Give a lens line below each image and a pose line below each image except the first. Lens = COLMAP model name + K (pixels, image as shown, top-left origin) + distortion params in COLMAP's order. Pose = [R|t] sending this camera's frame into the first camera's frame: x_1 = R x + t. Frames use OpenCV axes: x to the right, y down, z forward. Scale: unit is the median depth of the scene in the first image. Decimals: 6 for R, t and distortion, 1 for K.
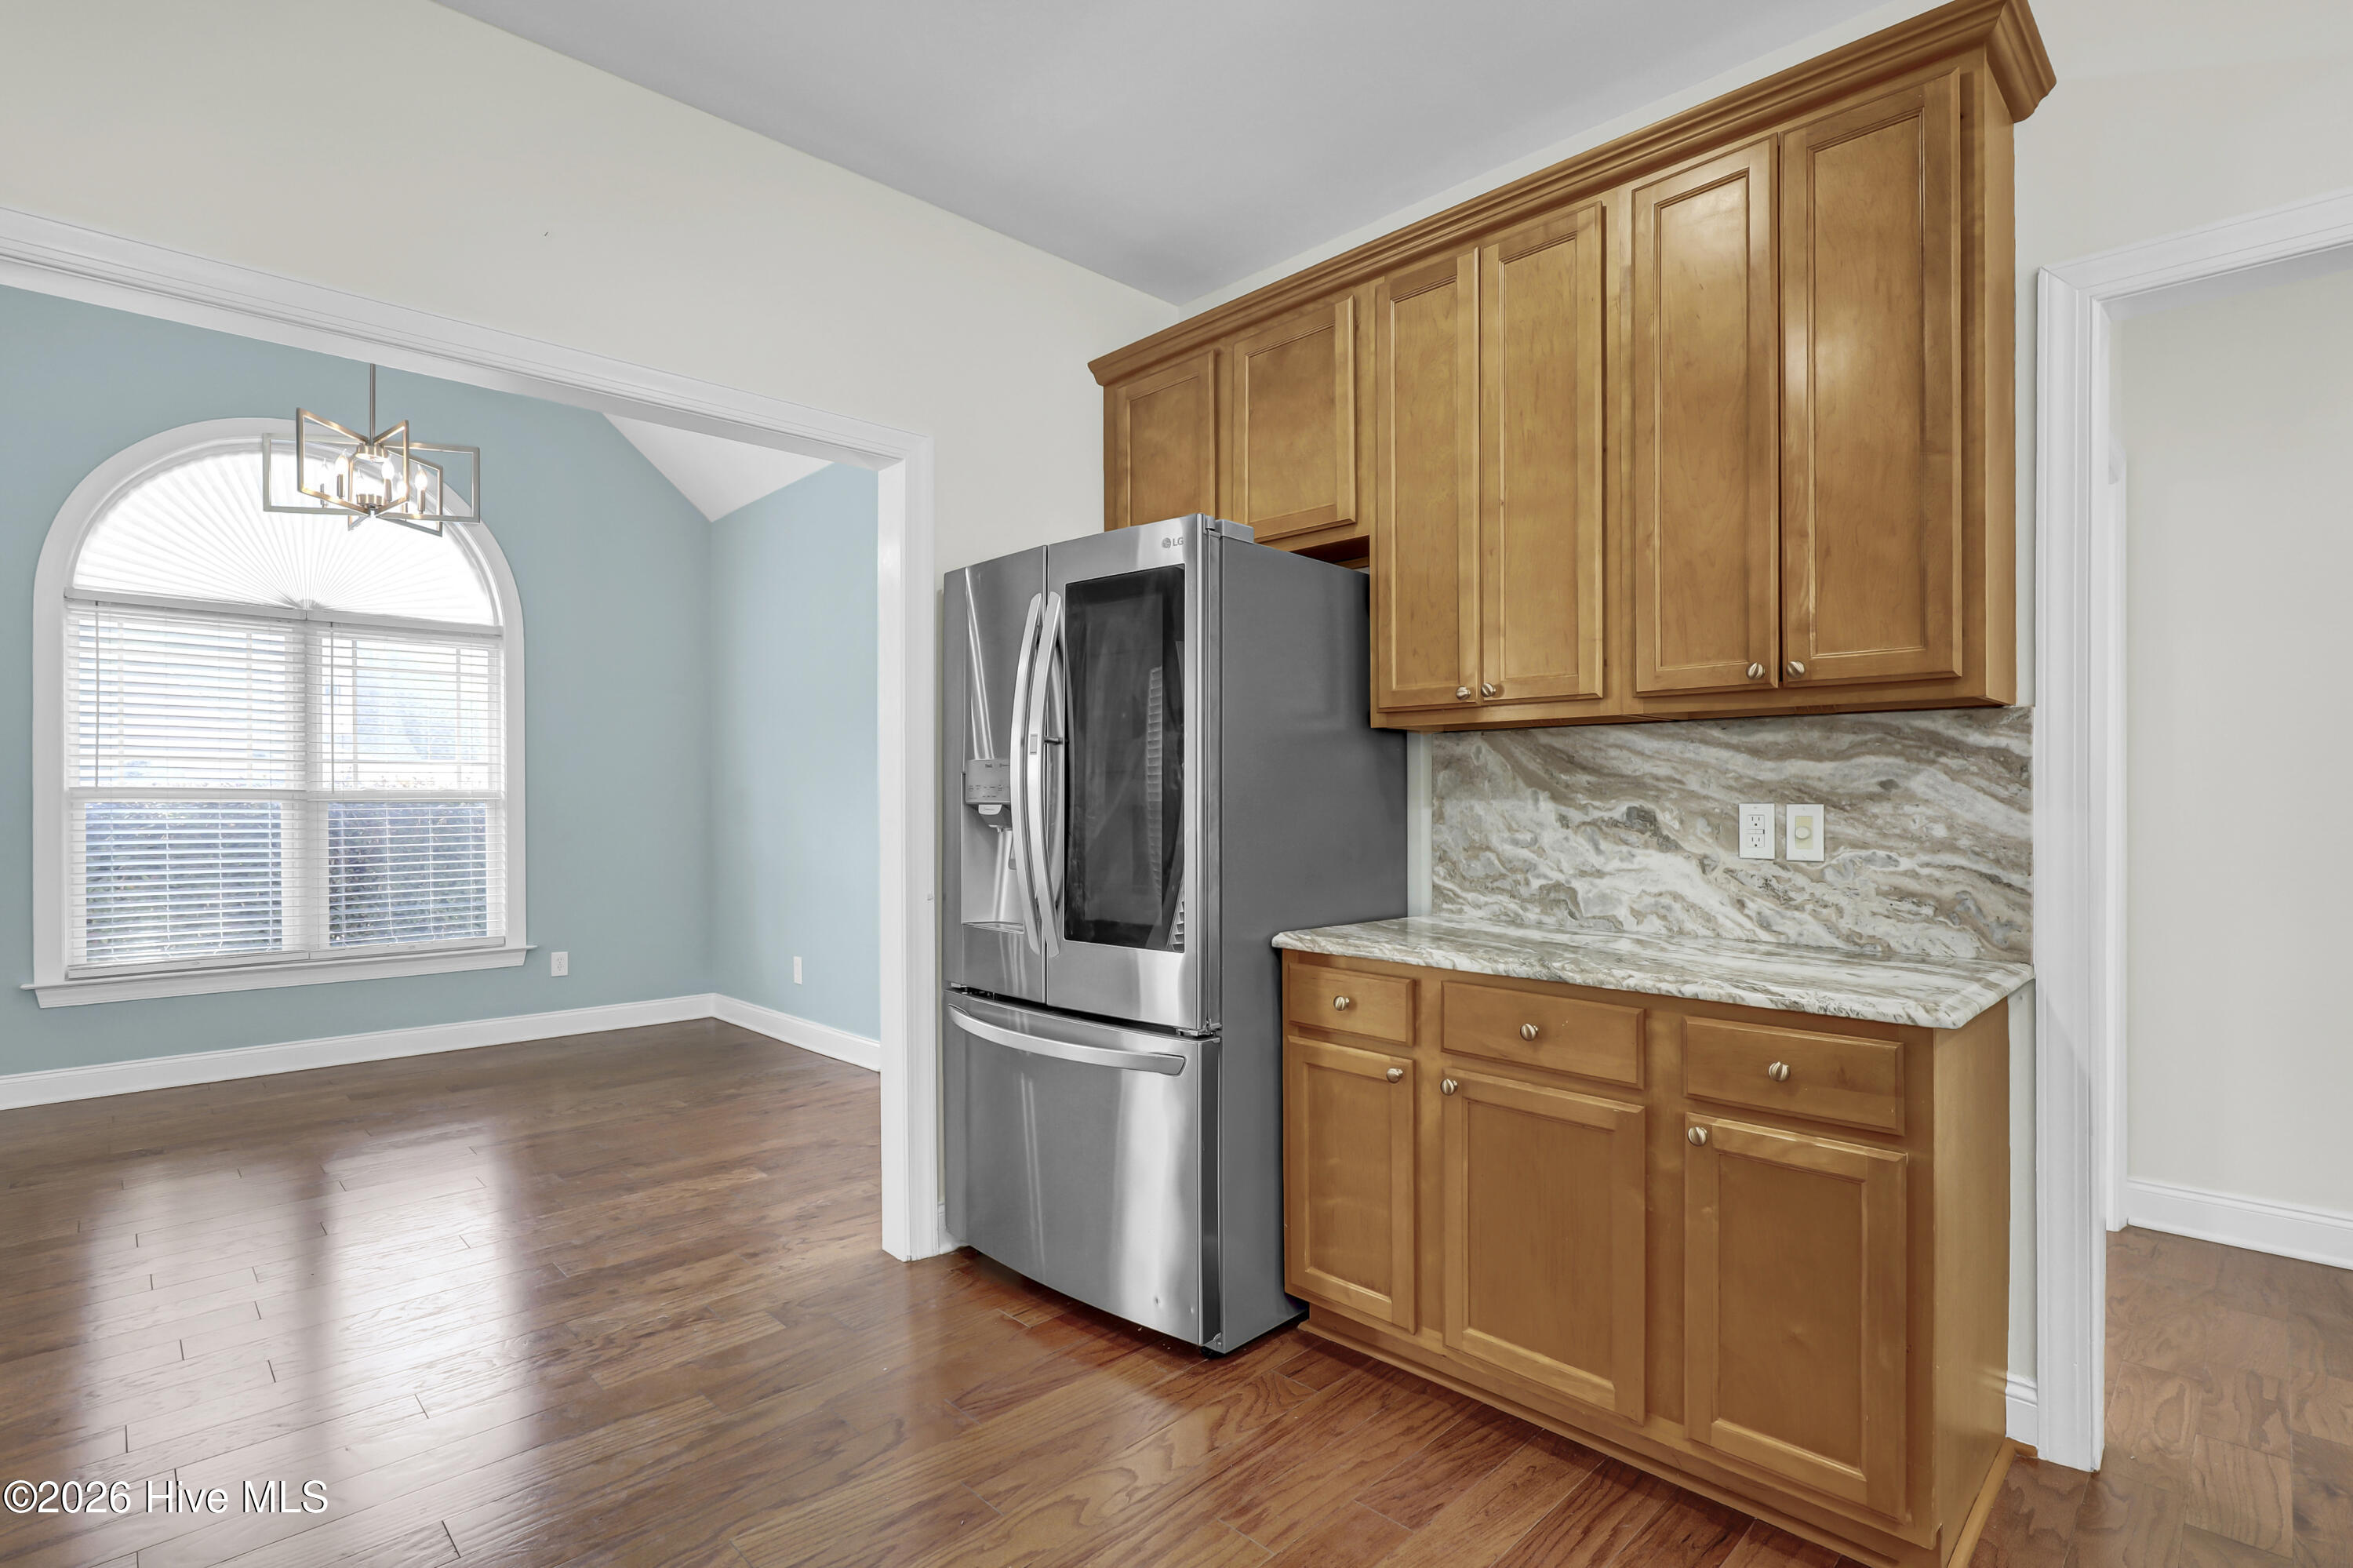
lens RADIAL K [[1115.7, 0, 1176.5], [0, 1115.7, 784.0], [0, 0, 1]] dist [-0.031700, 0.000653]
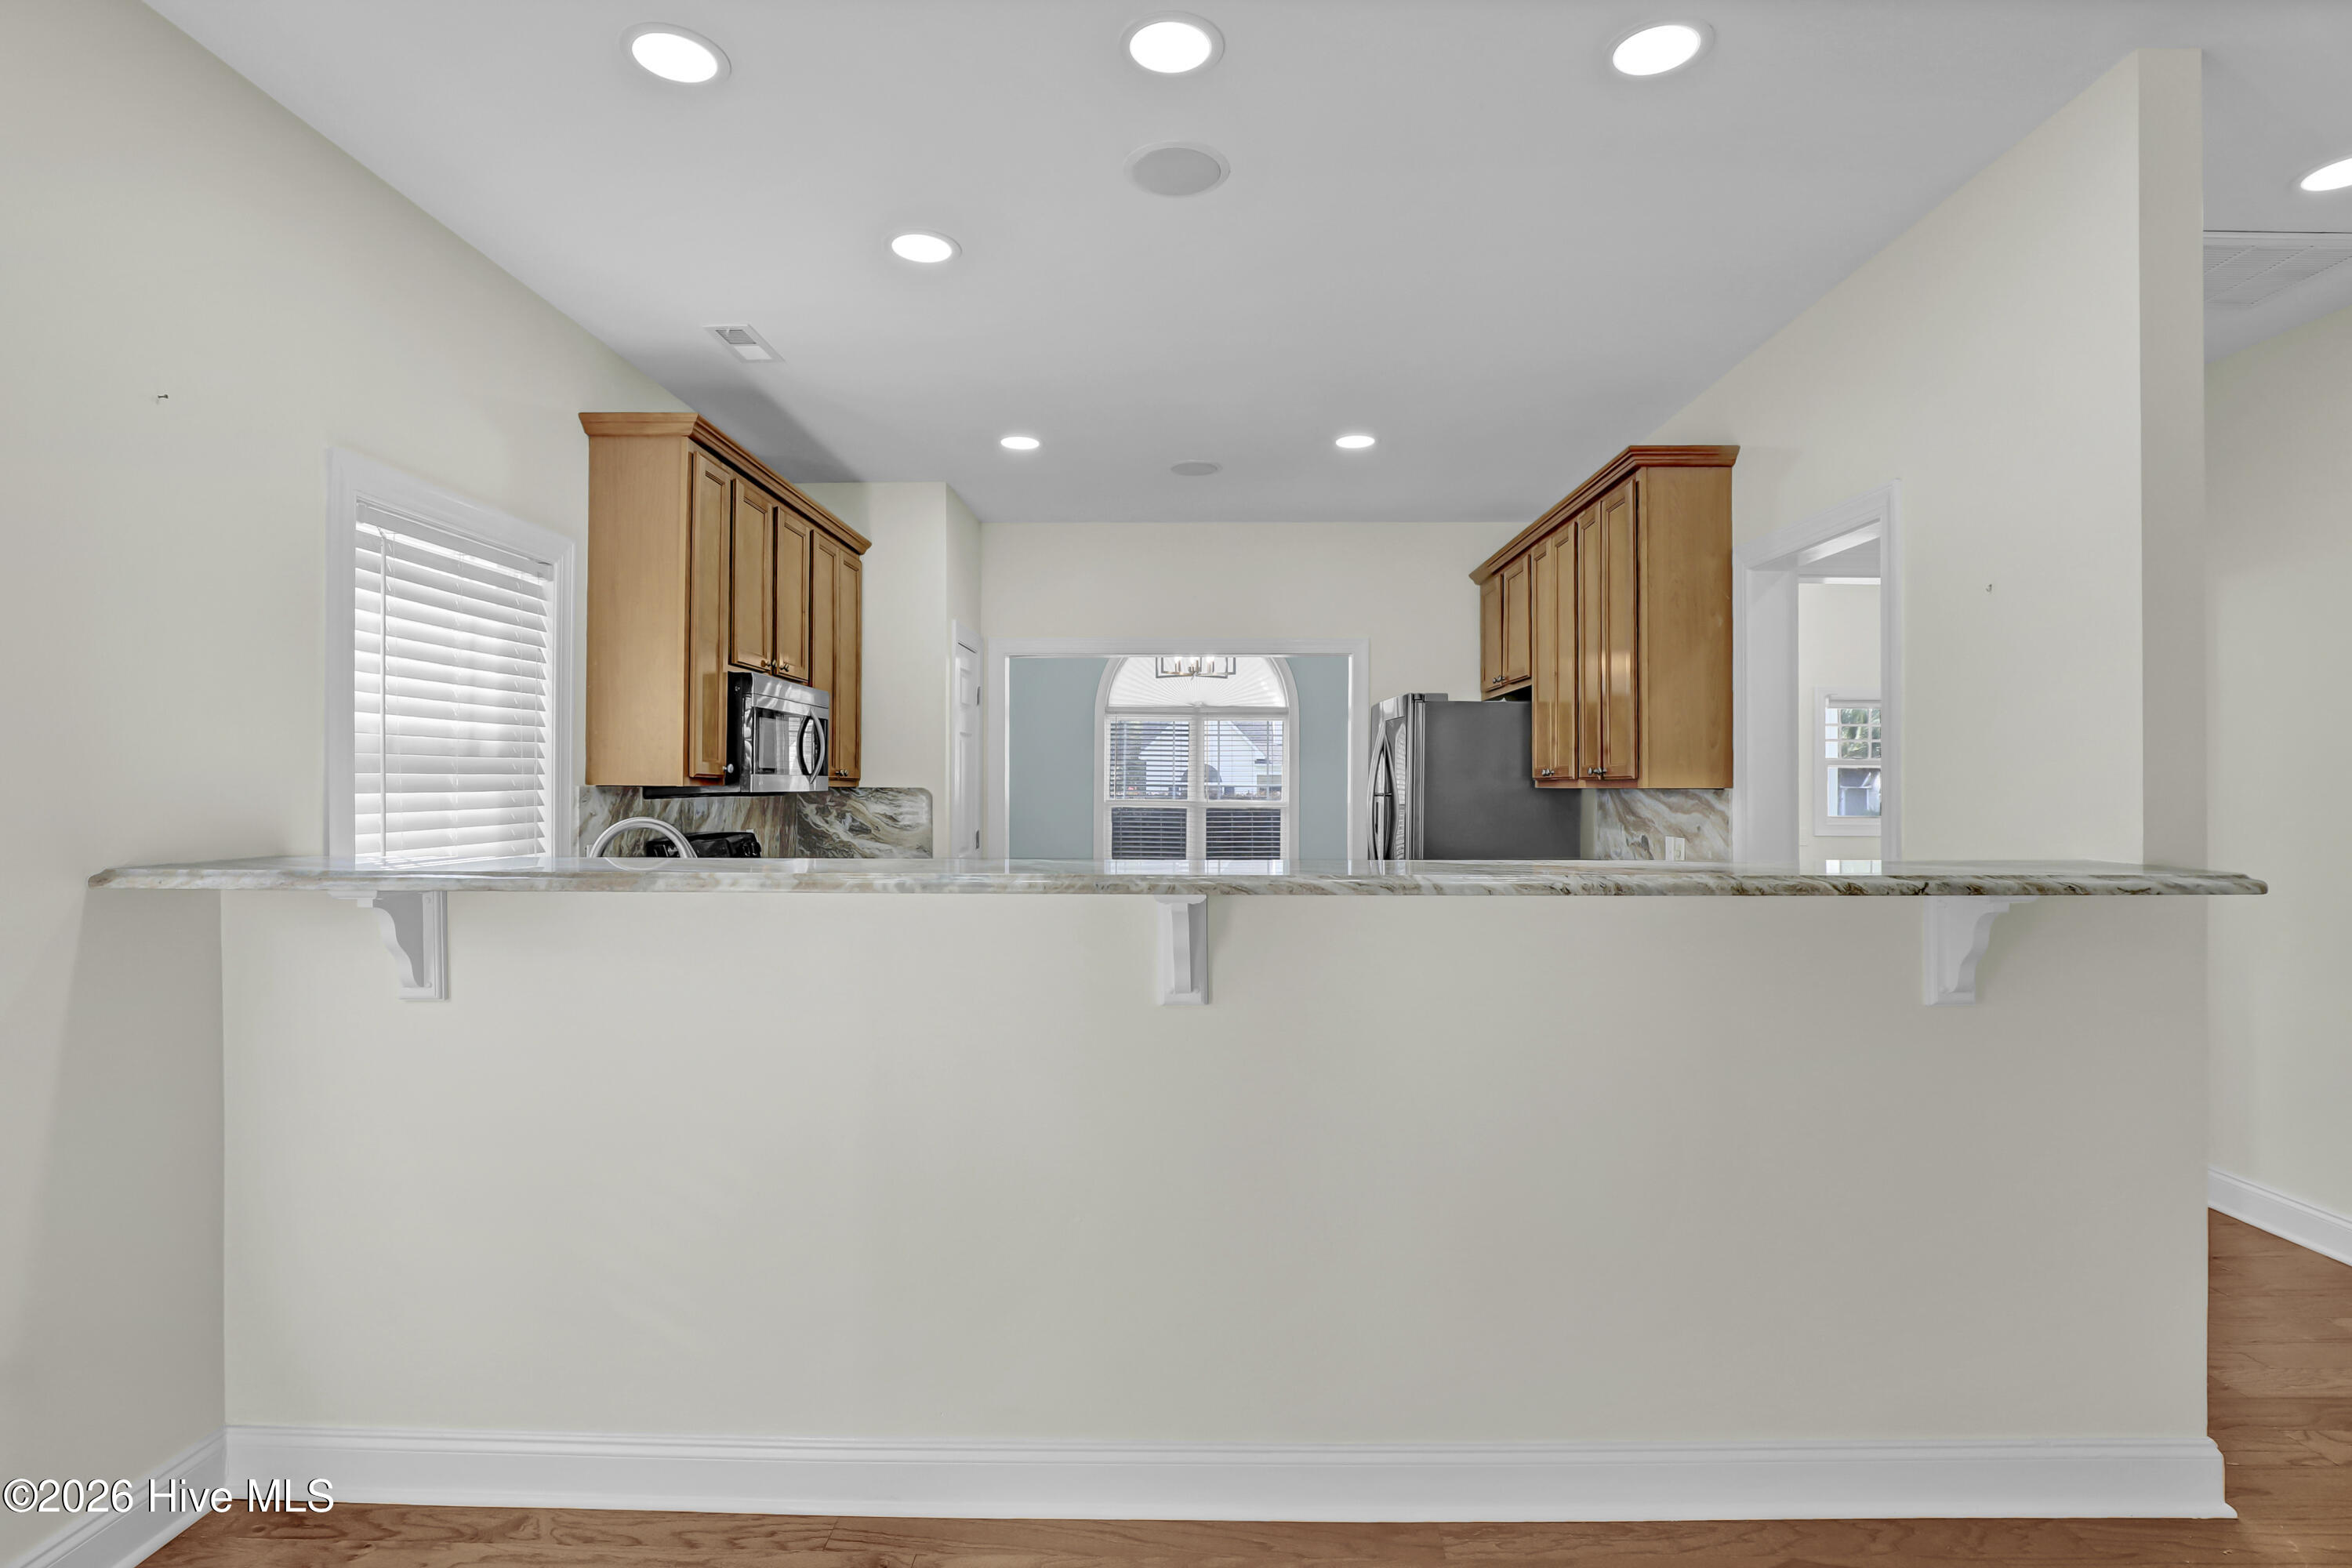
lens RADIAL K [[1073.8, 0, 1176.0], [0, 1073.8, 784.0], [0, 0, 1]] dist [-0.105375, 0.000043]
pose [[0.692865, 0.003304, -0.721060, 0.788097], [0.001057, 0.999984, 0.005598, -0.050983], [0.721067, -0.004641, 0.692850, -0.493231]]
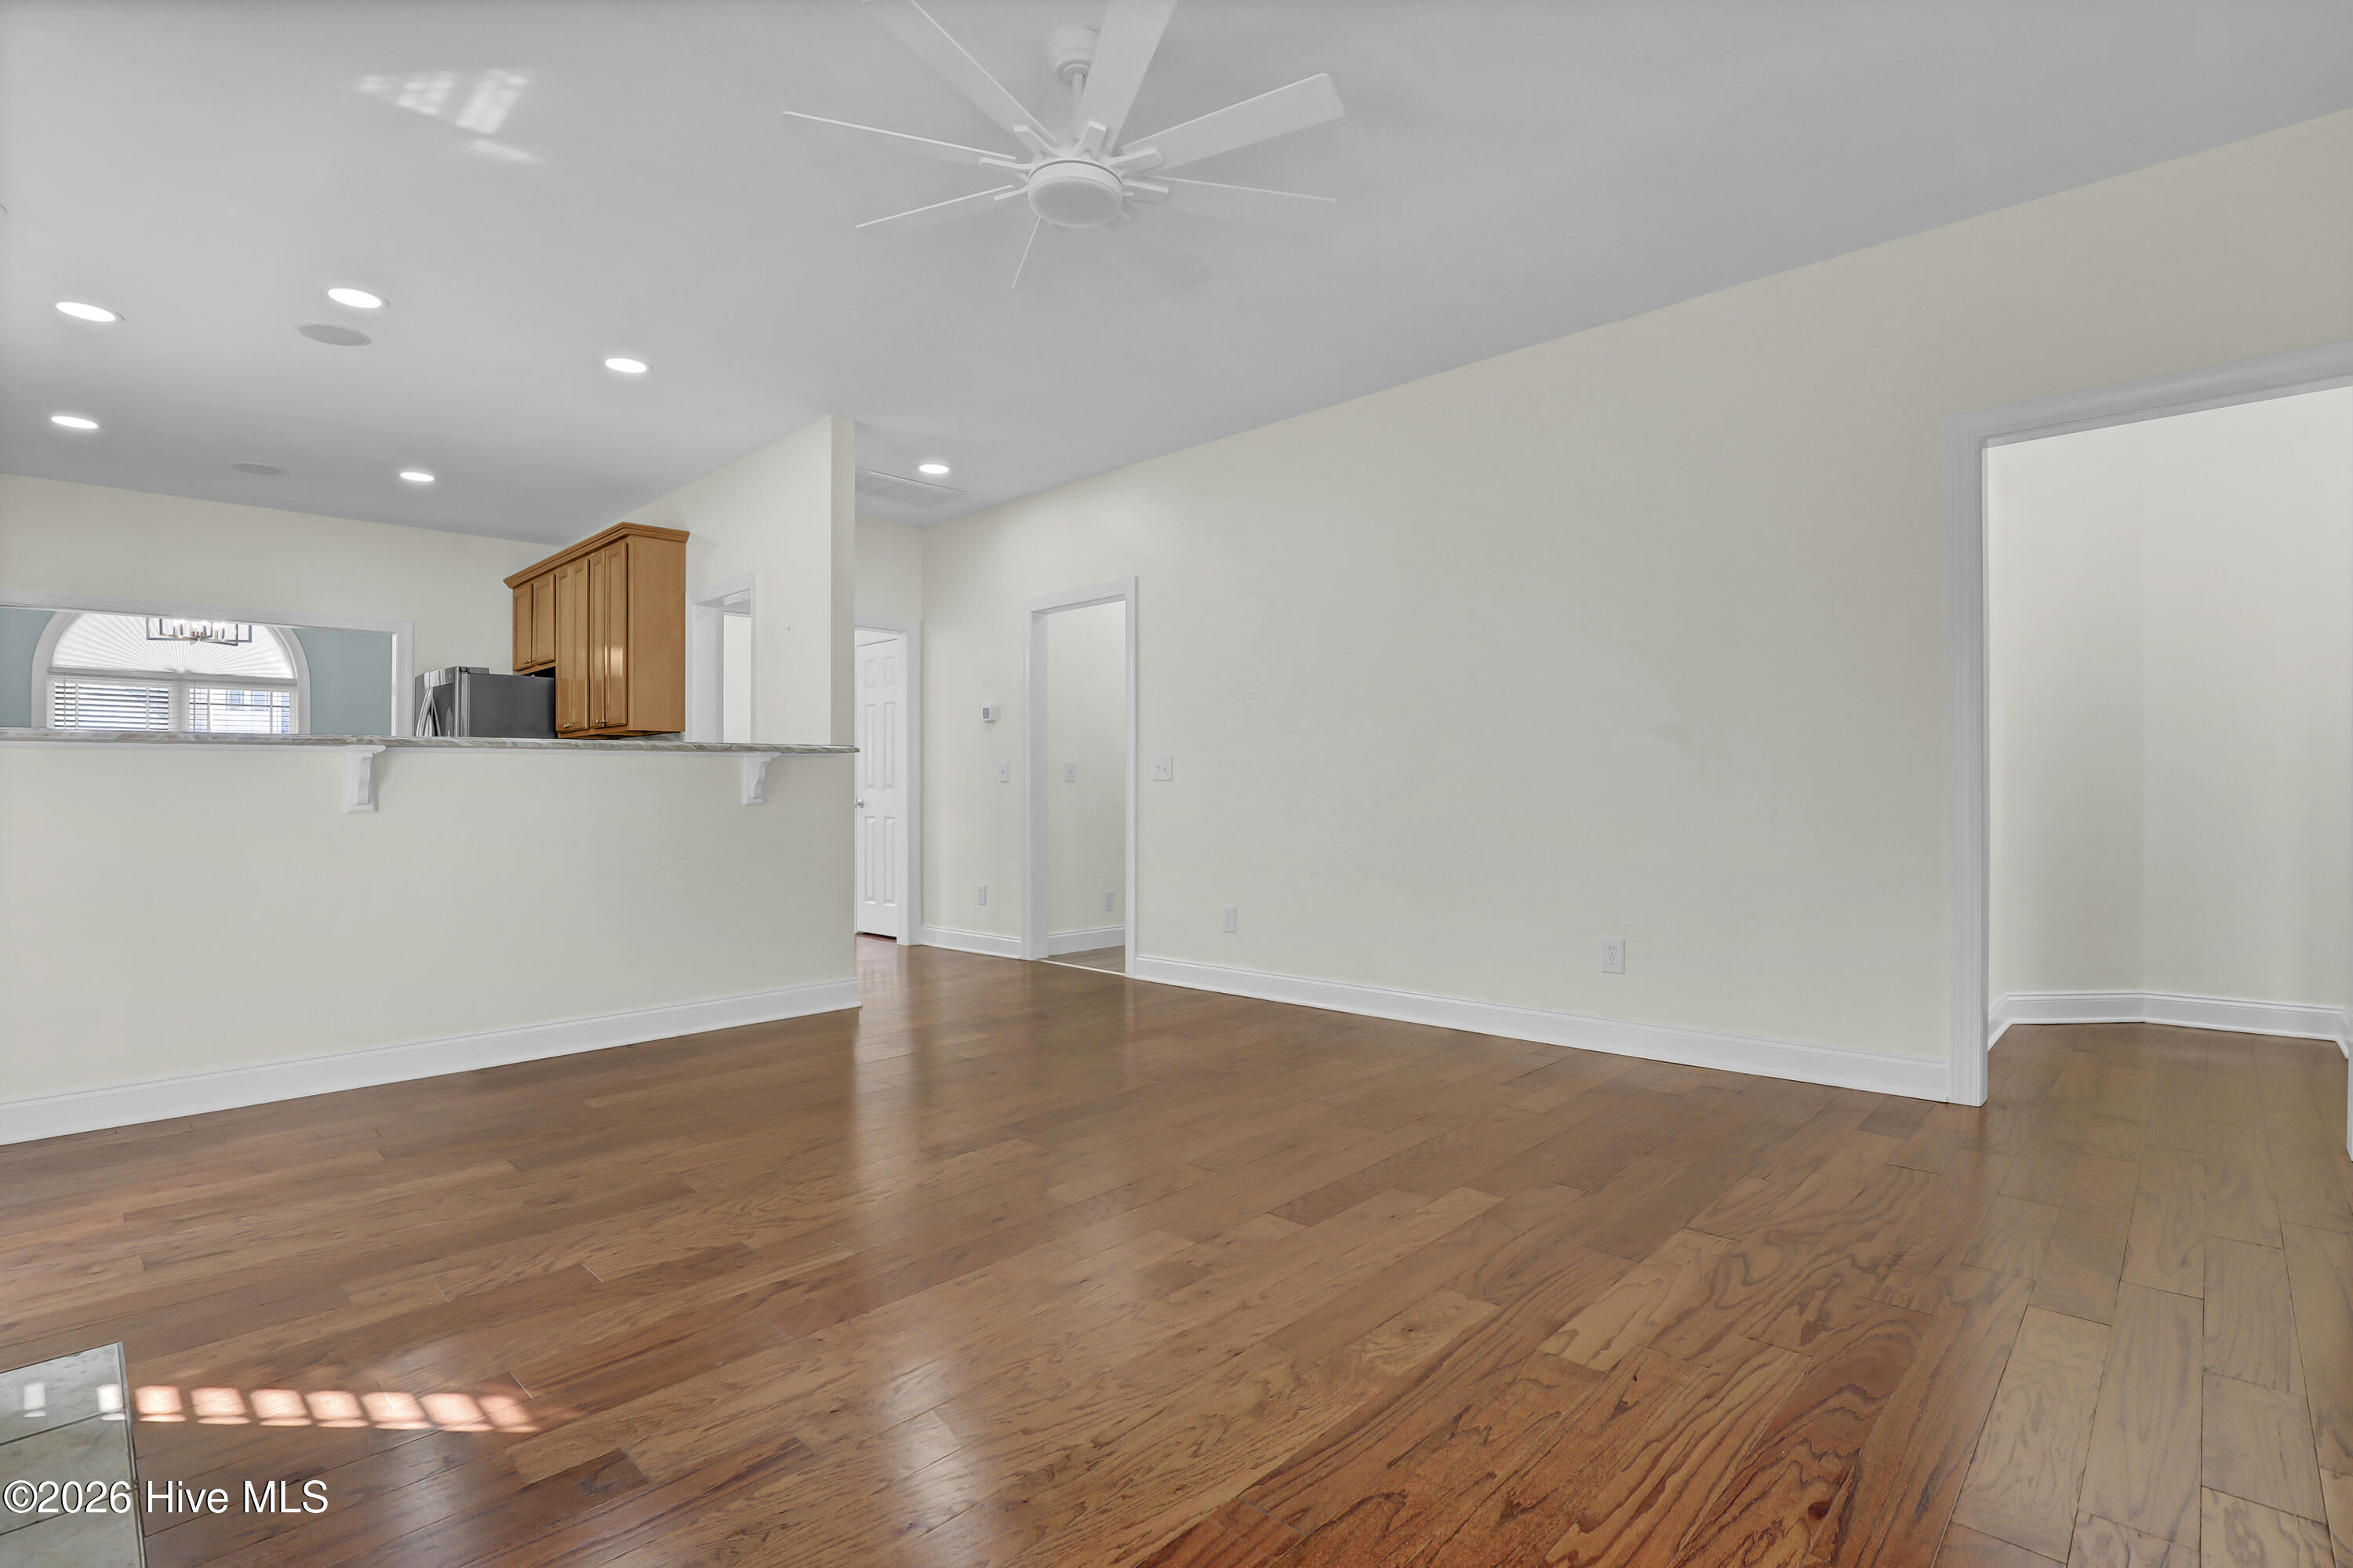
lens RADIAL K [[1115.7, 0, 1176.5], [0, 1115.7, 784.0], [0, 0, 1]] dist [-0.031700, 0.000653]
pose [[0.999576, -0.007195, 0.028223, 1.198327], [0.007100, 0.999969, 0.003490, 0.046248], [-0.028247, -0.003288, 0.999596, -1.269445]]
